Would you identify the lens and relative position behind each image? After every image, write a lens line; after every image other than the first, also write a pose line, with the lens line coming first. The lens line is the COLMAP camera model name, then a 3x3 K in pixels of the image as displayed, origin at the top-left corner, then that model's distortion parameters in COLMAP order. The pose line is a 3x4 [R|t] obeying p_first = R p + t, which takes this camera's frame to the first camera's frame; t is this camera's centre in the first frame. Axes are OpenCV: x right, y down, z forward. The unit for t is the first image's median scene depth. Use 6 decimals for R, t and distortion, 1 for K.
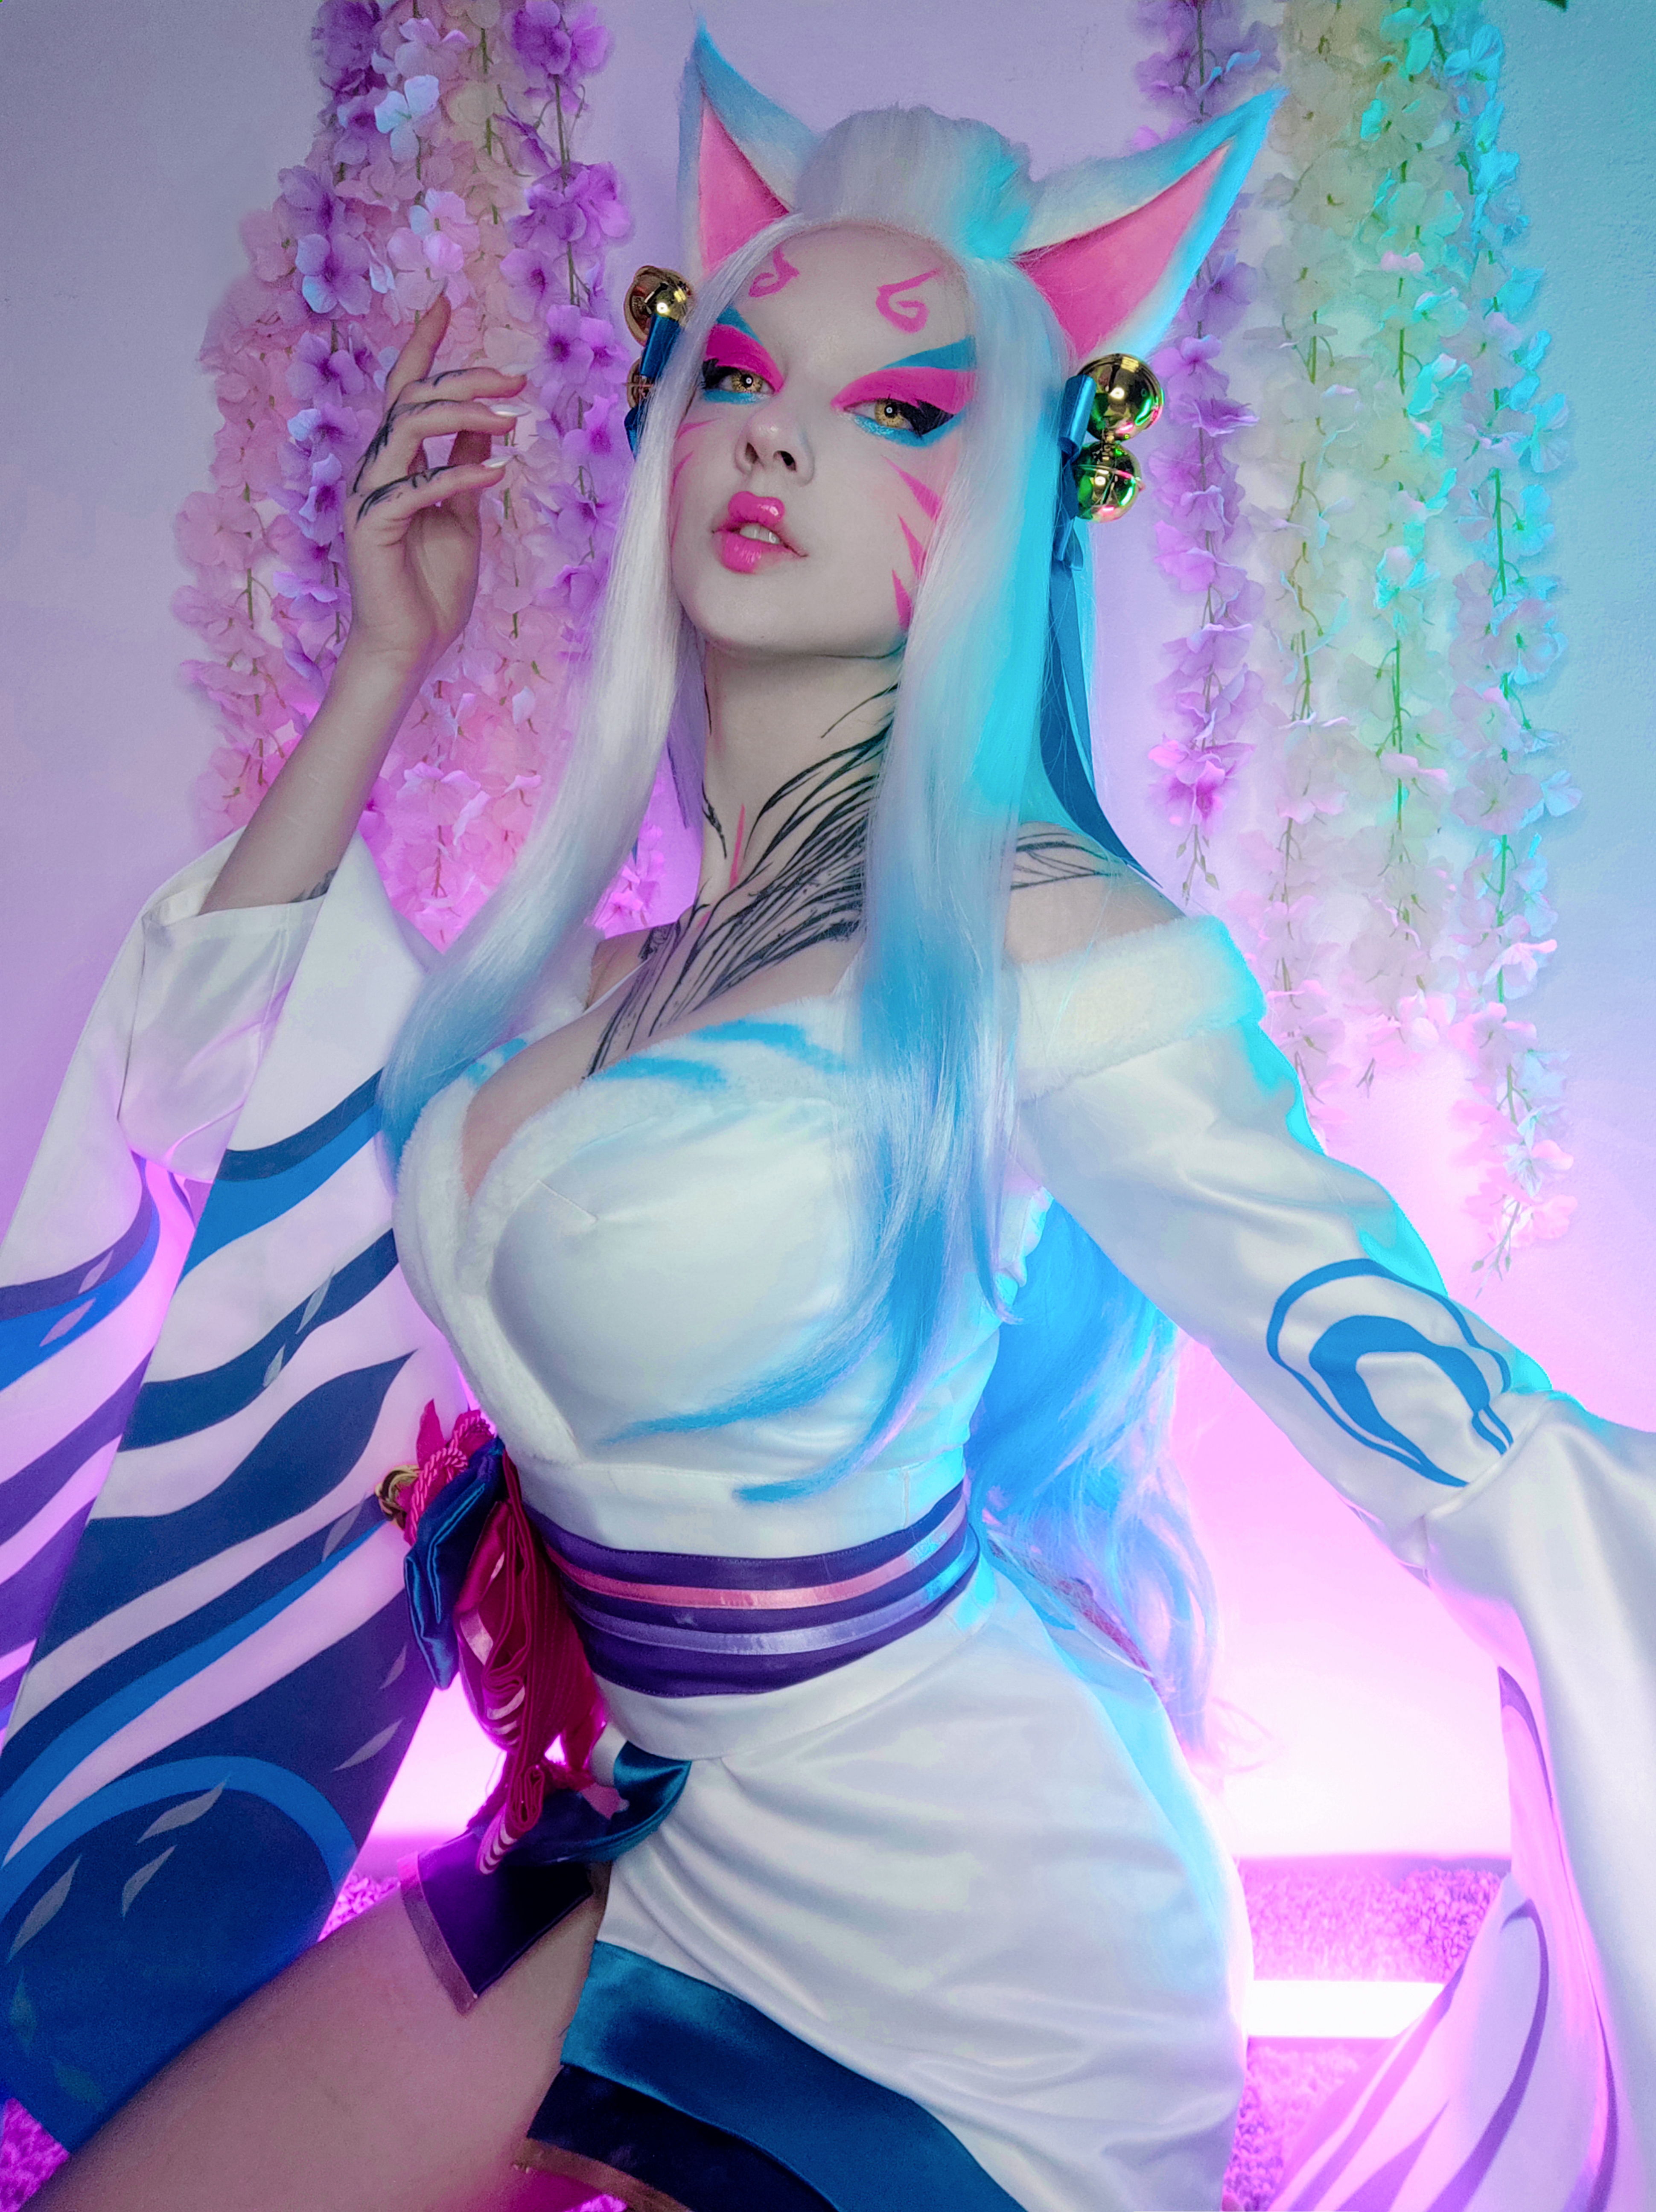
lens RADIAL K [[1644.3, 0, 809.3], [0, 1644.3, 1114.1], [0, 0, 1]] dist [0.035662, -0.026388]
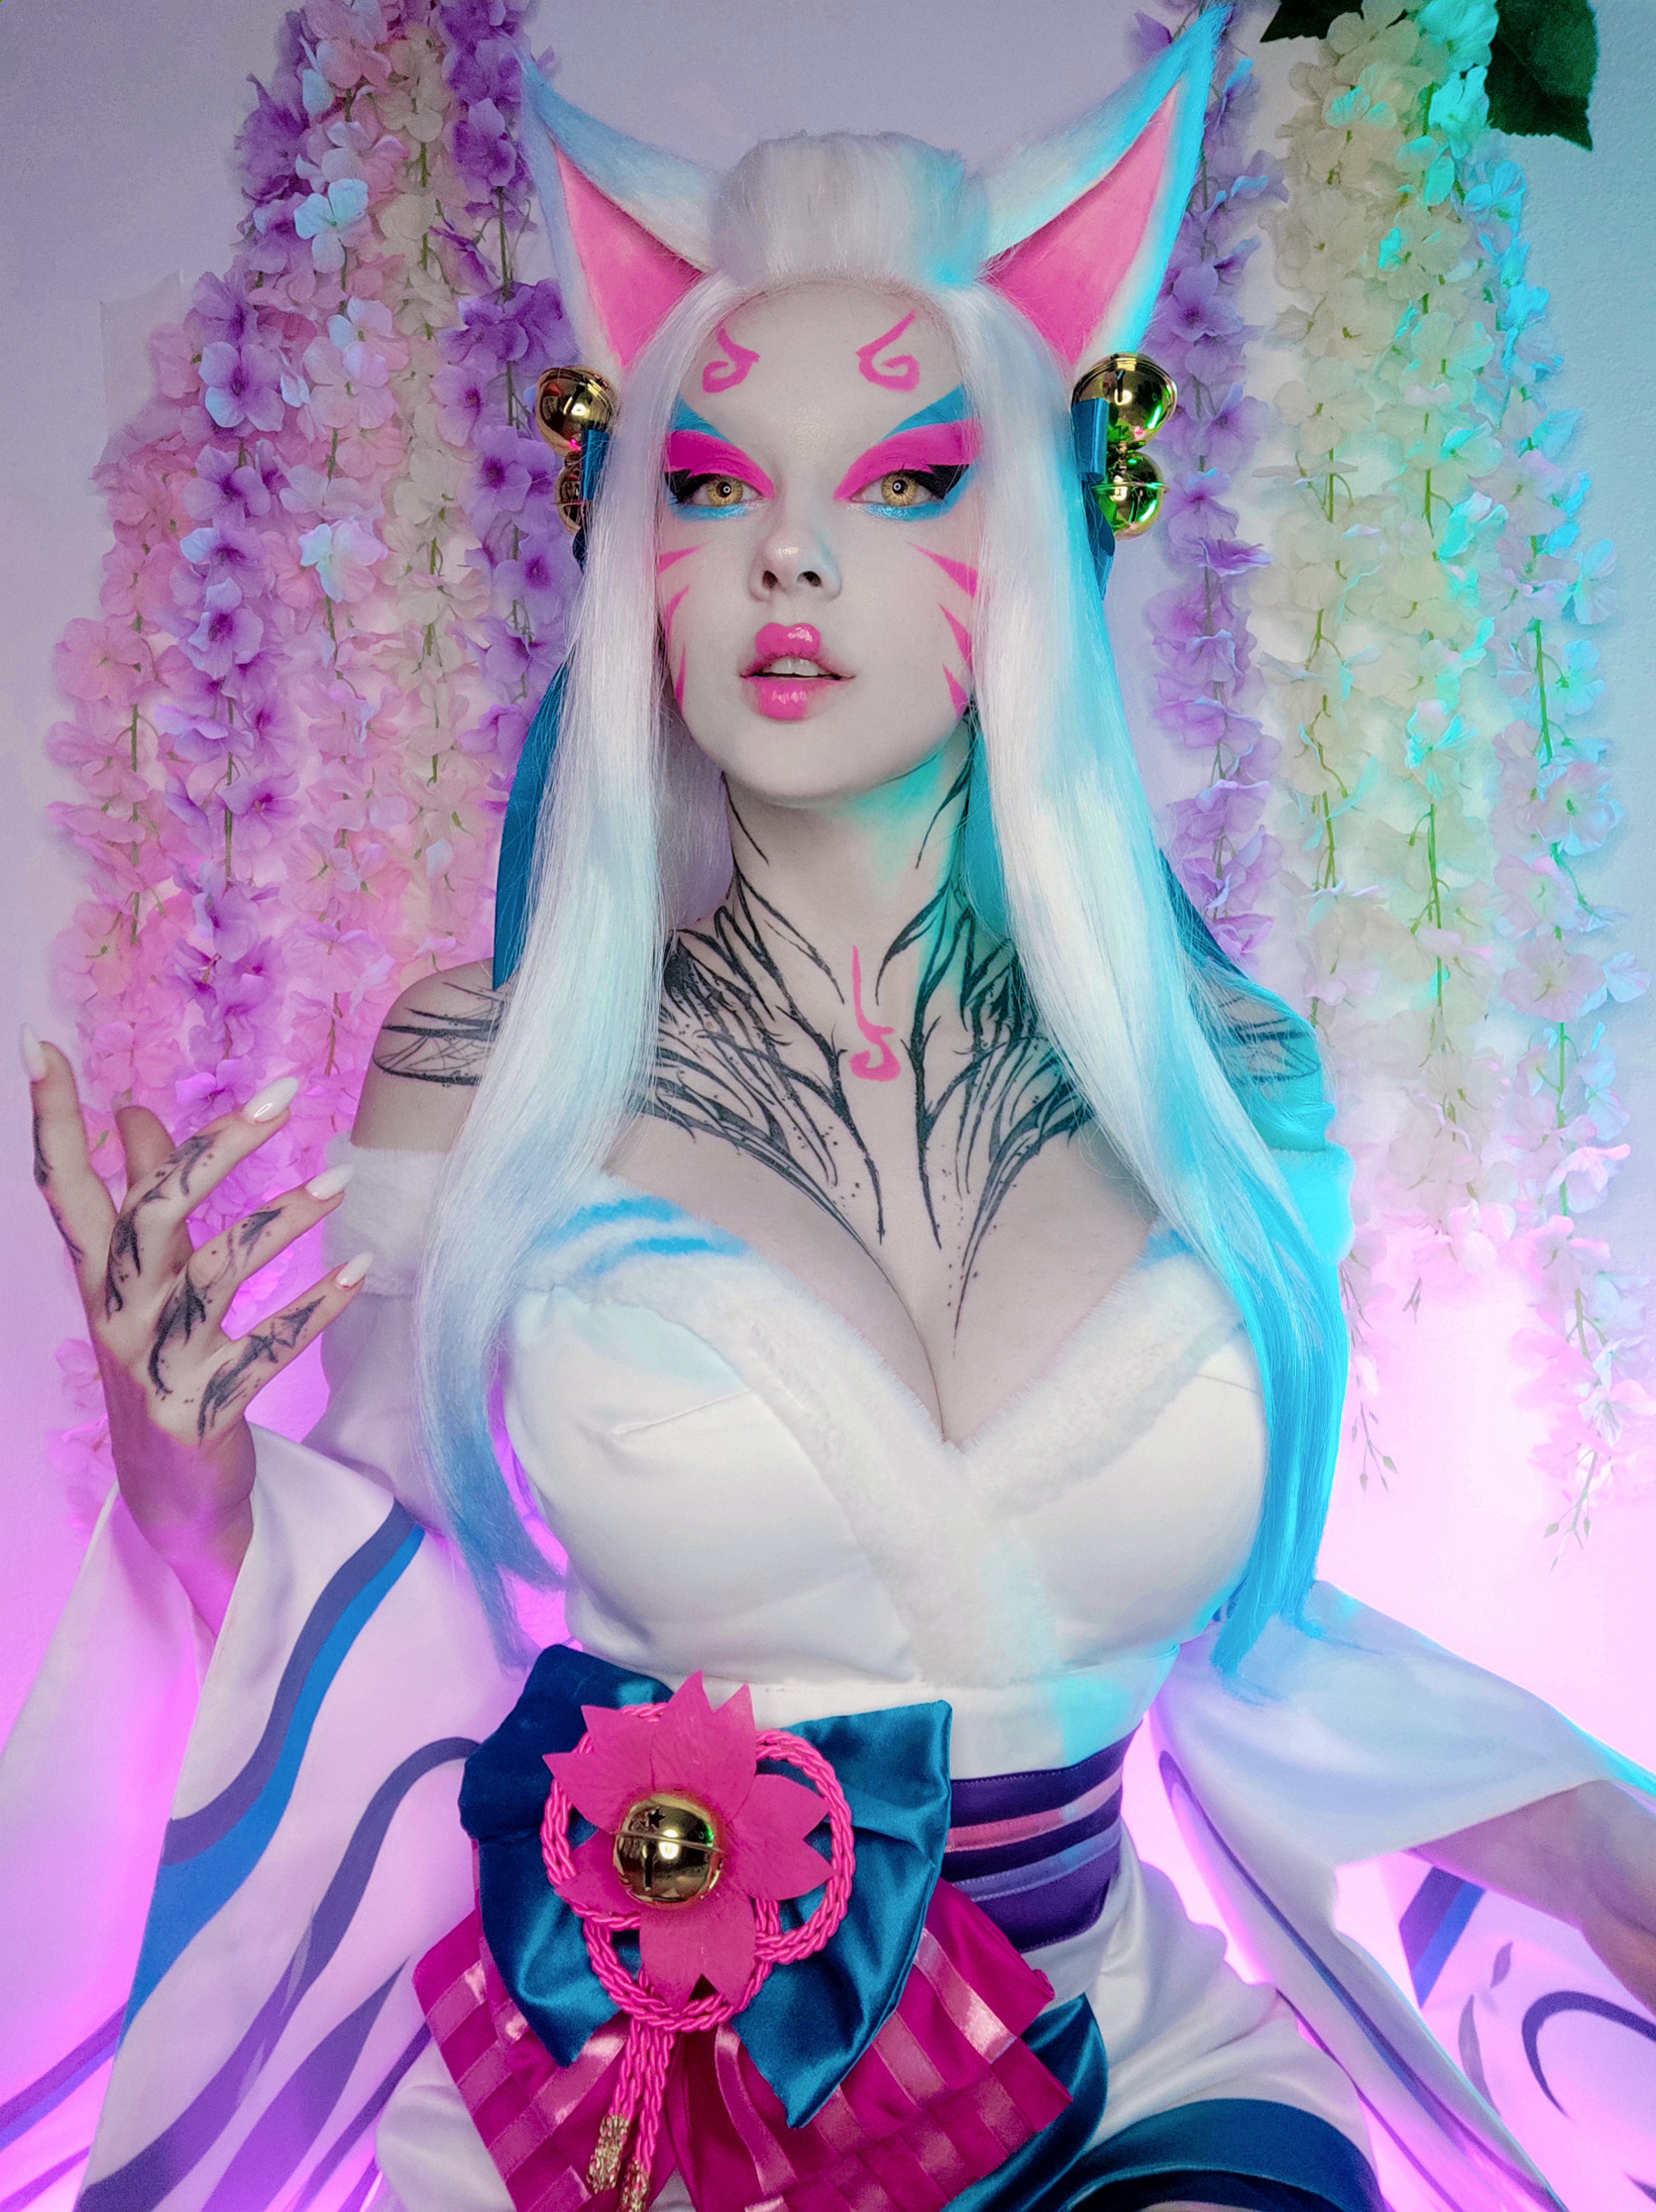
lens RADIAL K [[1644.3, 0, 818.2], [0, 1644.3, 1123.3], [0, 0, 1]] dist [0.035662, -0.026388]
pose [[0.999718, 0.014879, 0.018504, 0.013953], [-0.012715, 0.993625, -0.112016, -0.014017], [-0.020053, 0.111749, 0.993534, 0.148767]]
